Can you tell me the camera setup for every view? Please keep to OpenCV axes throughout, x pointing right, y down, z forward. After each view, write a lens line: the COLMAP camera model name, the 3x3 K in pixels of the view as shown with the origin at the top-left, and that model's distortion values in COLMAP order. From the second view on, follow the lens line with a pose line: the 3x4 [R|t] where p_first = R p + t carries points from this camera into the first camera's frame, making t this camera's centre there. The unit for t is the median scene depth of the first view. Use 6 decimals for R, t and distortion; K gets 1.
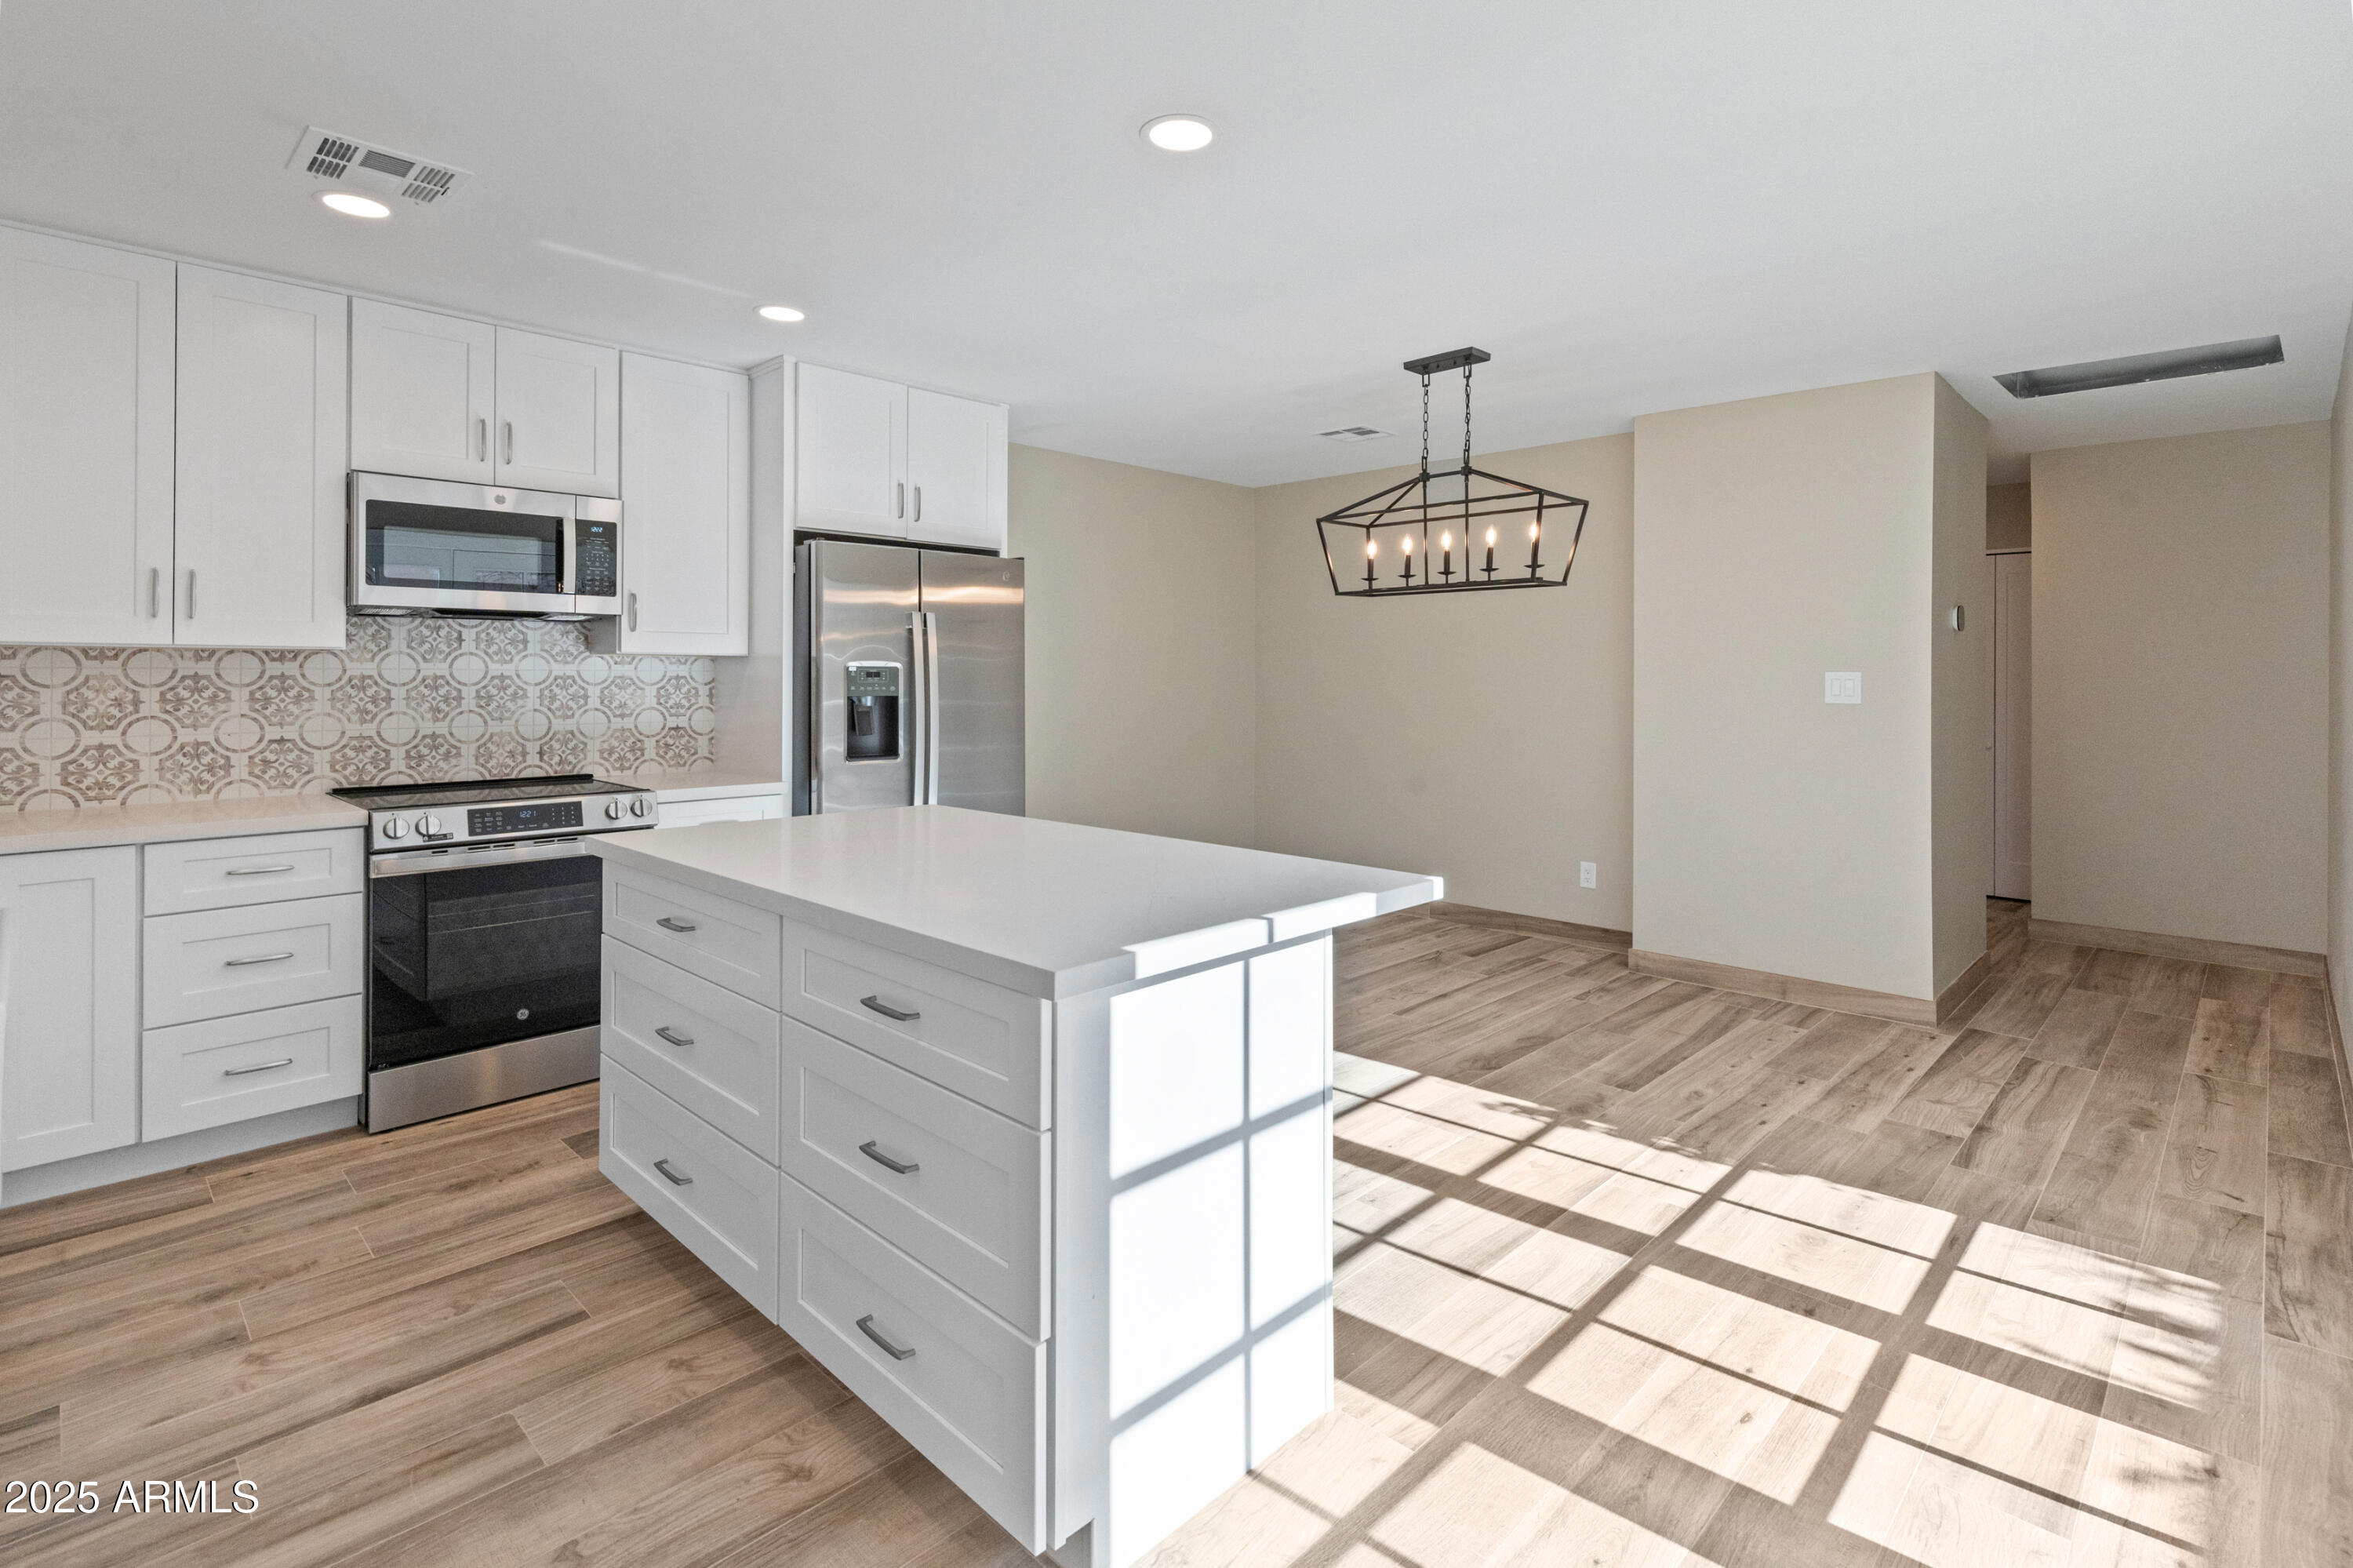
lens RADIAL K [[1107.6, 0, 1191.2], [0, 1107.6, 781.2], [0, 0, 1]] dist [0.008858, -0.001876]
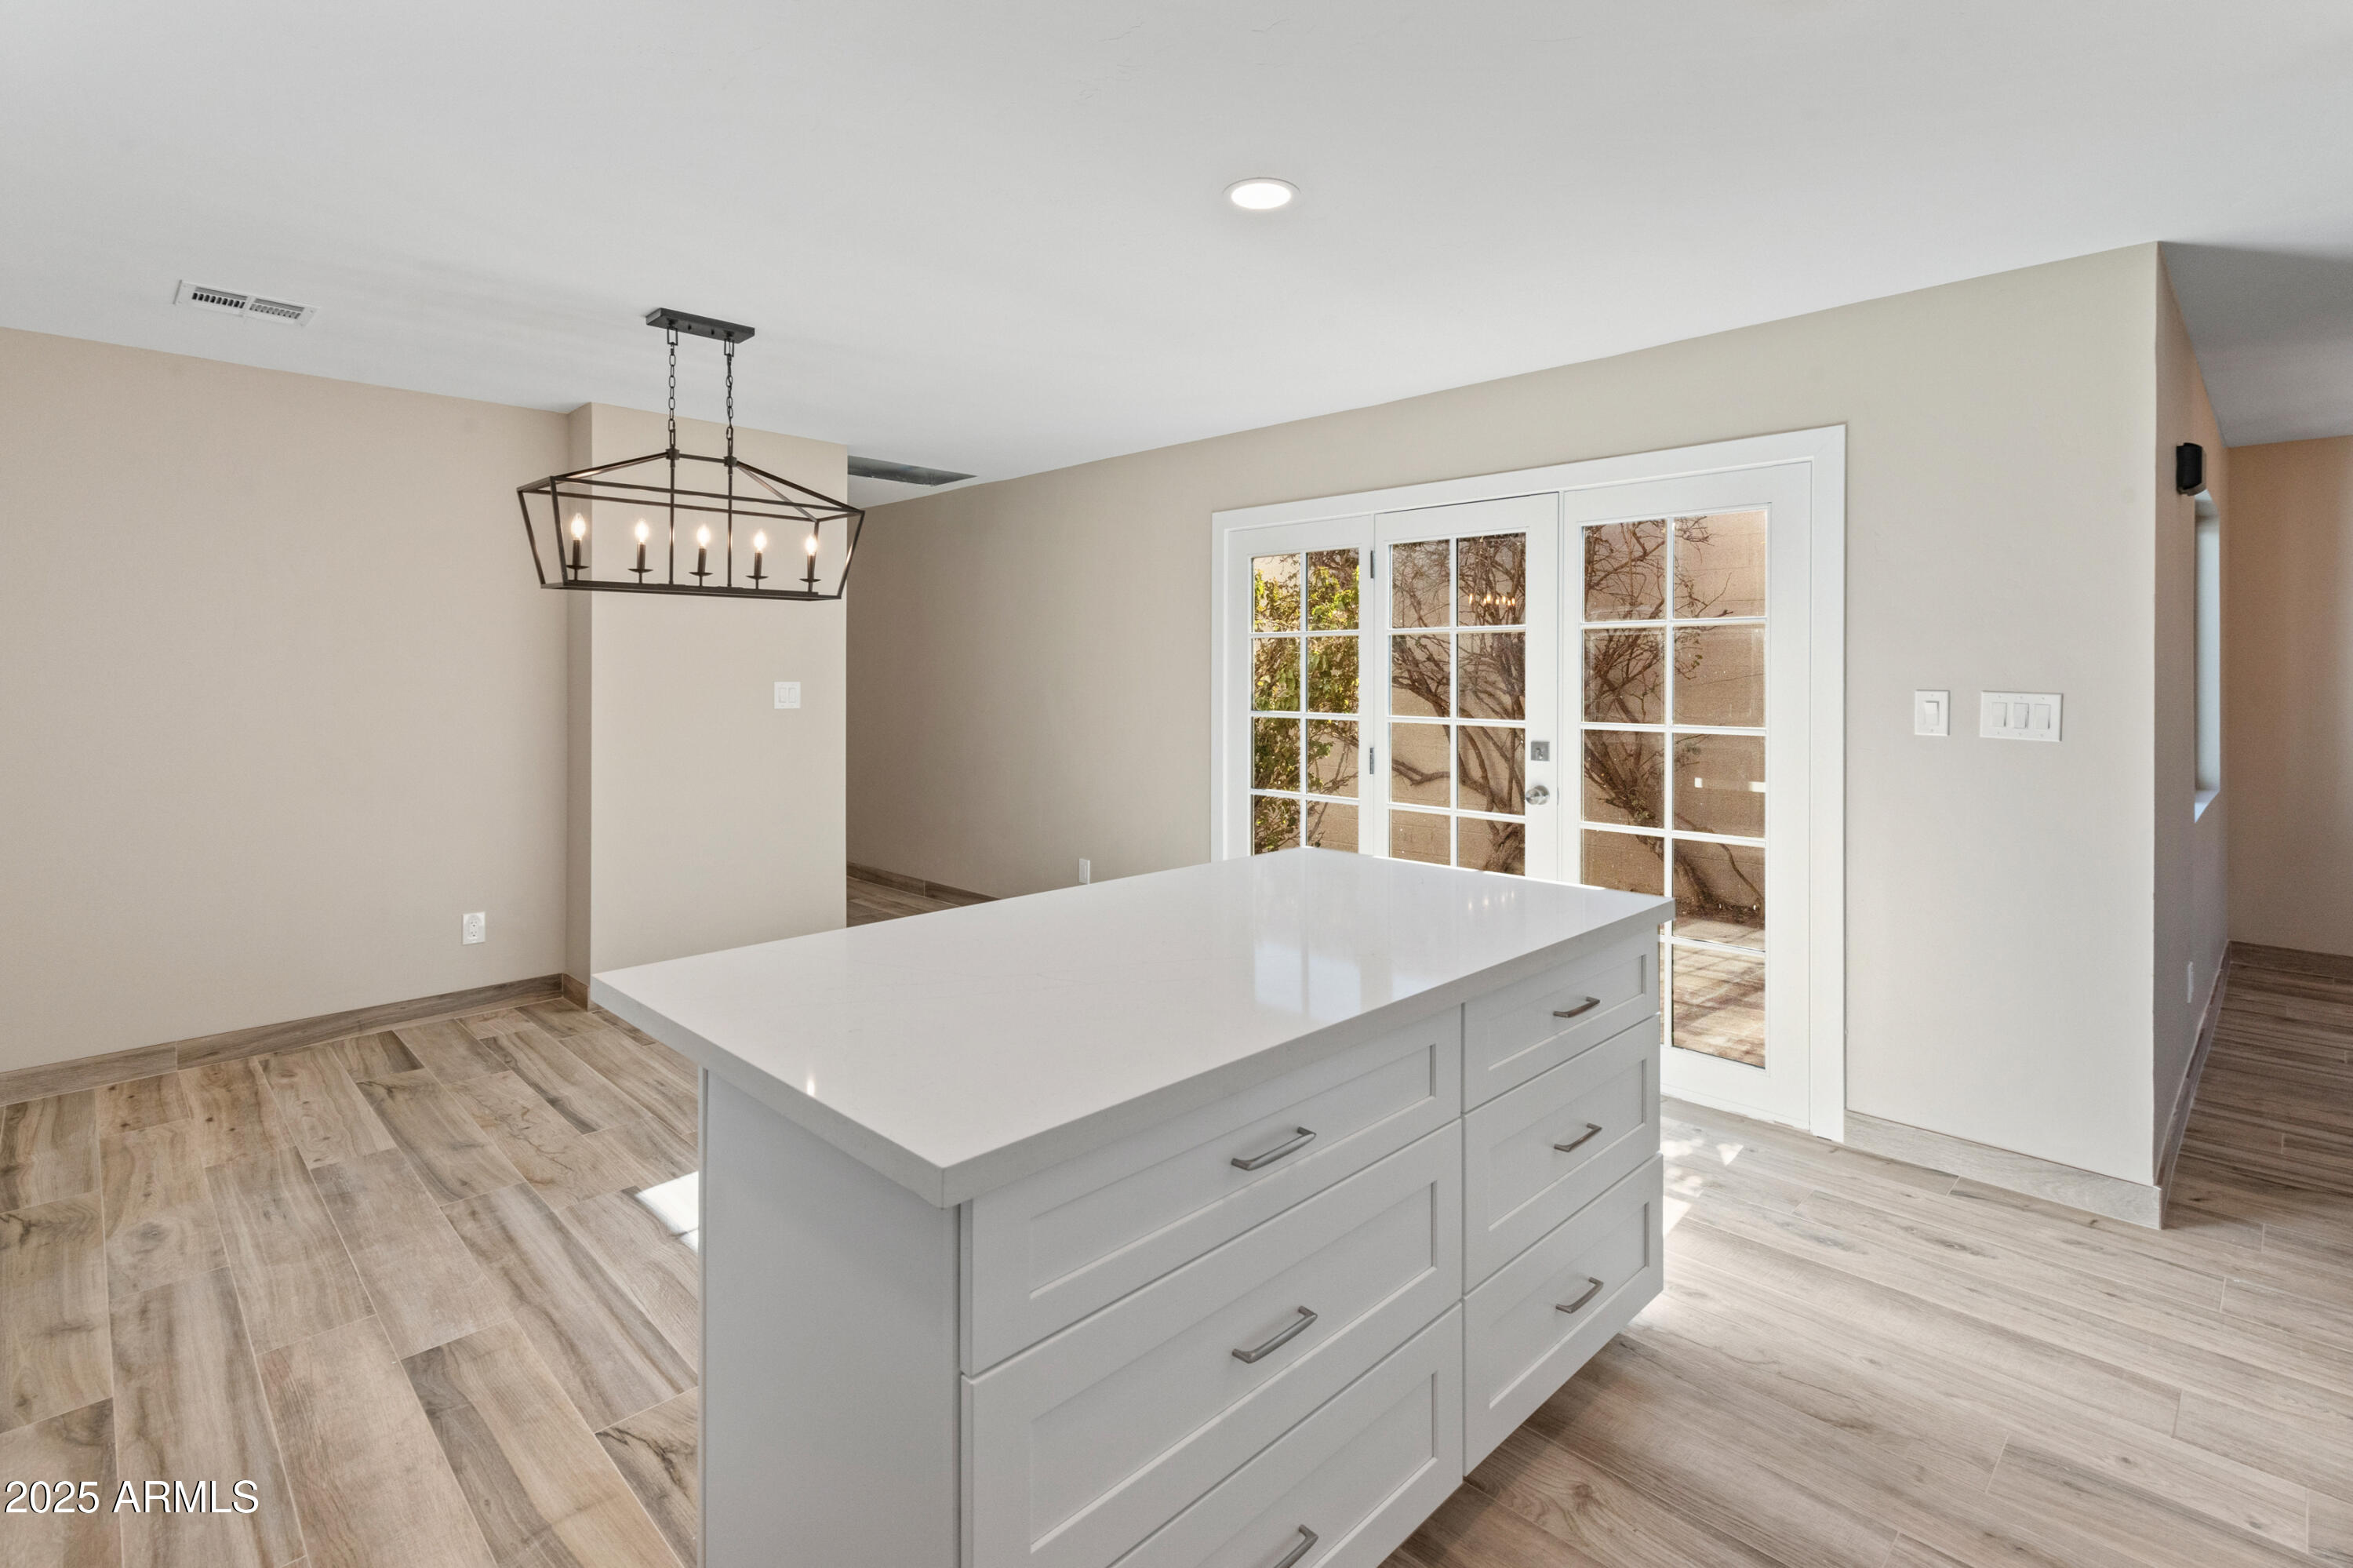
lens RADIAL K [[1107.6, 0, 1173.6], [0, 1107.6, 801.3], [0, 0, 1]] dist [0.008858, -0.001876]
pose [[0.025019, -0.119282, 0.992545, -0.630750], [0.096039, 0.988550, 0.116381, -0.078697], [-0.995063, 0.092411, 0.036188, 0.620290]]
